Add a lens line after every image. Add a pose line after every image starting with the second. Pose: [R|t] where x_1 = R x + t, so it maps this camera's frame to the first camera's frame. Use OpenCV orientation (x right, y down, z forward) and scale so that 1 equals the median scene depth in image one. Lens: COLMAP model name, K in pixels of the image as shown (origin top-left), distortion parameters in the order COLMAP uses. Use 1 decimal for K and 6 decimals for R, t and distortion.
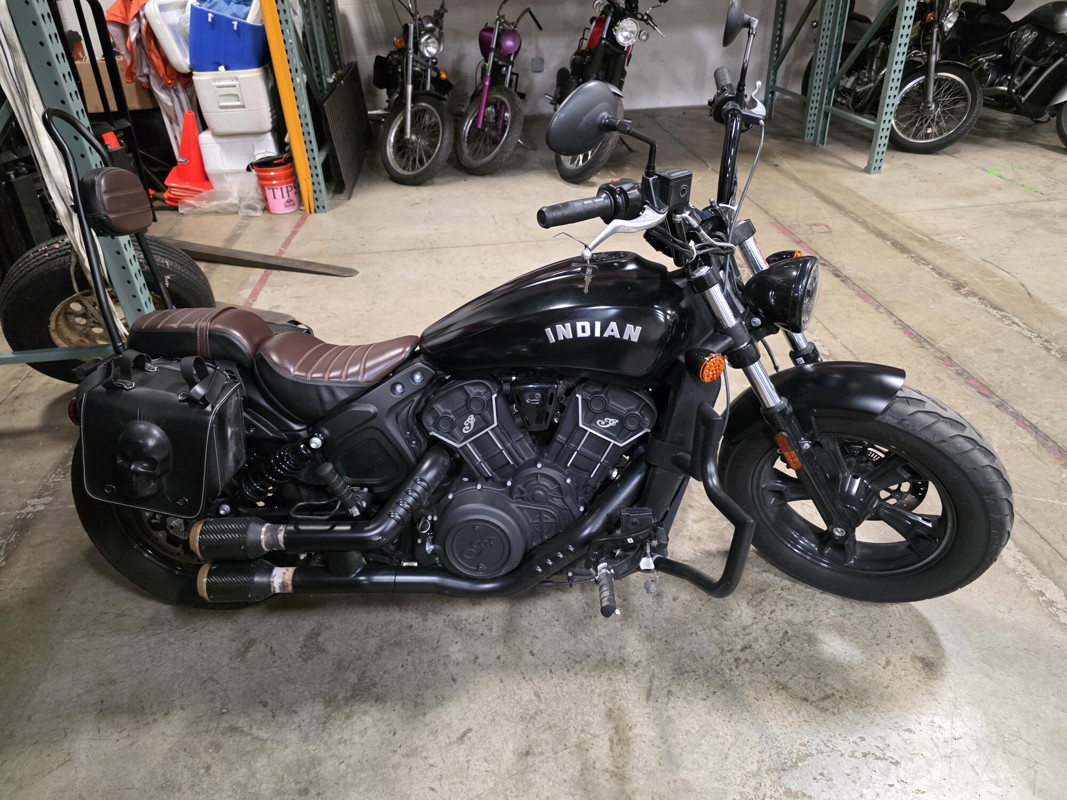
lens RADIAL K [[682.3, 0, 540.5], [0, 682.3, 405.2], [0, 0, 1]] dist [0.061746, -0.056374]
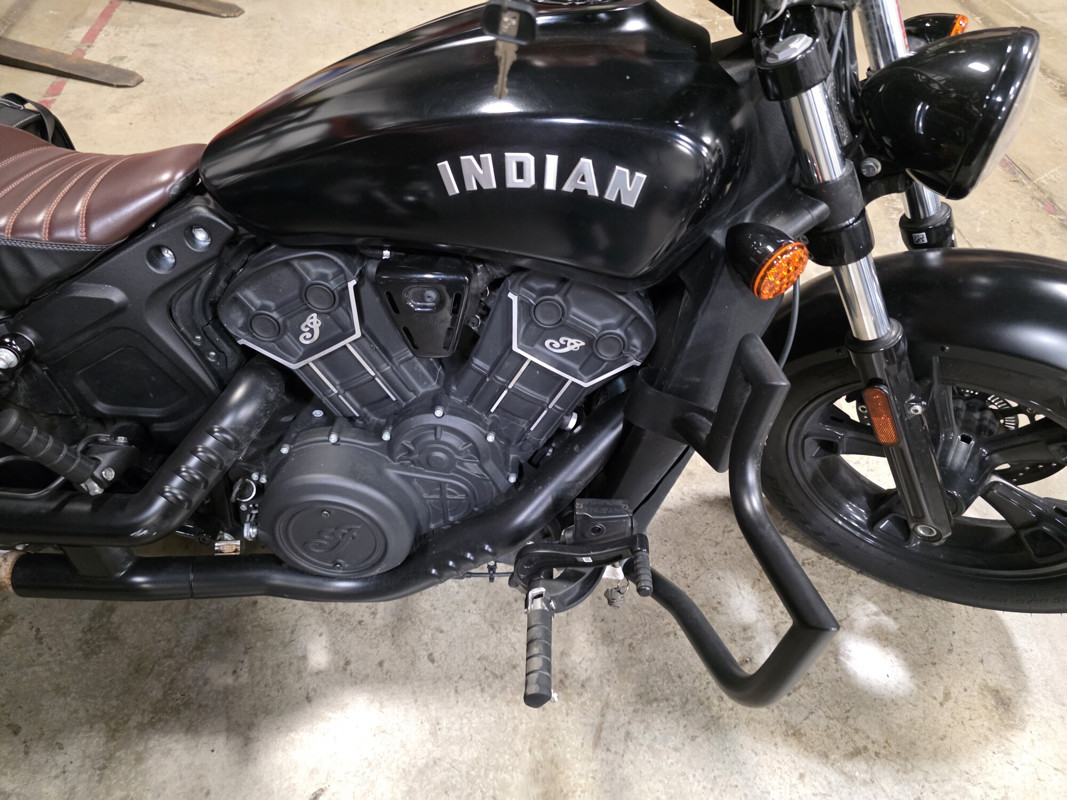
lens RADIAL K [[682.3, 0, 540.5], [0, 682.3, 405.2], [0, 0, 1]] dist [0.061746, -0.056374]
pose [[0.997873, 0.047582, 0.044563, 0.055463], [-0.058675, 0.953427, 0.295862, -0.086312], [-0.028410, -0.297848, 0.954191, 0.451768]]
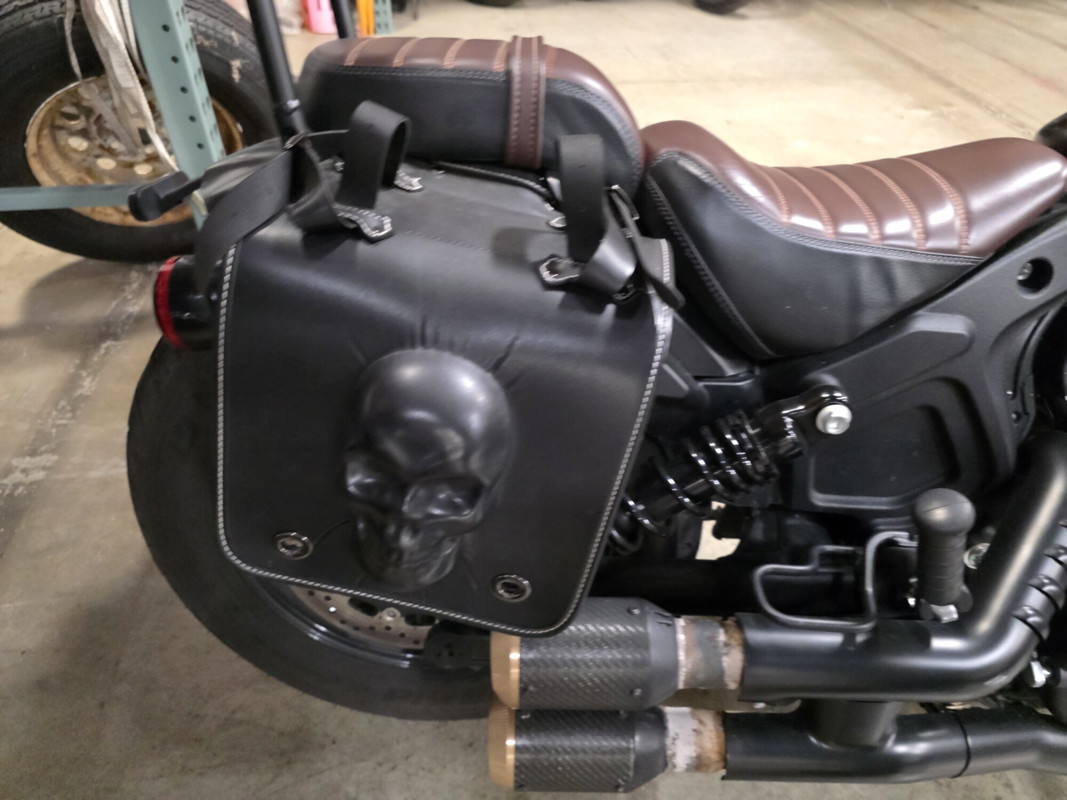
lens RADIAL K [[687.8, 0, 534.4], [0, 687.8, 413.8], [0, 0, 1]] dist [-0.002660, -0.002133]
pose [[0.998687, 0.033797, 0.038496, -0.475533], [-0.039071, 0.988558, 0.145691, 0.006046], [-0.033132, -0.147004, 0.988581, 0.619291]]
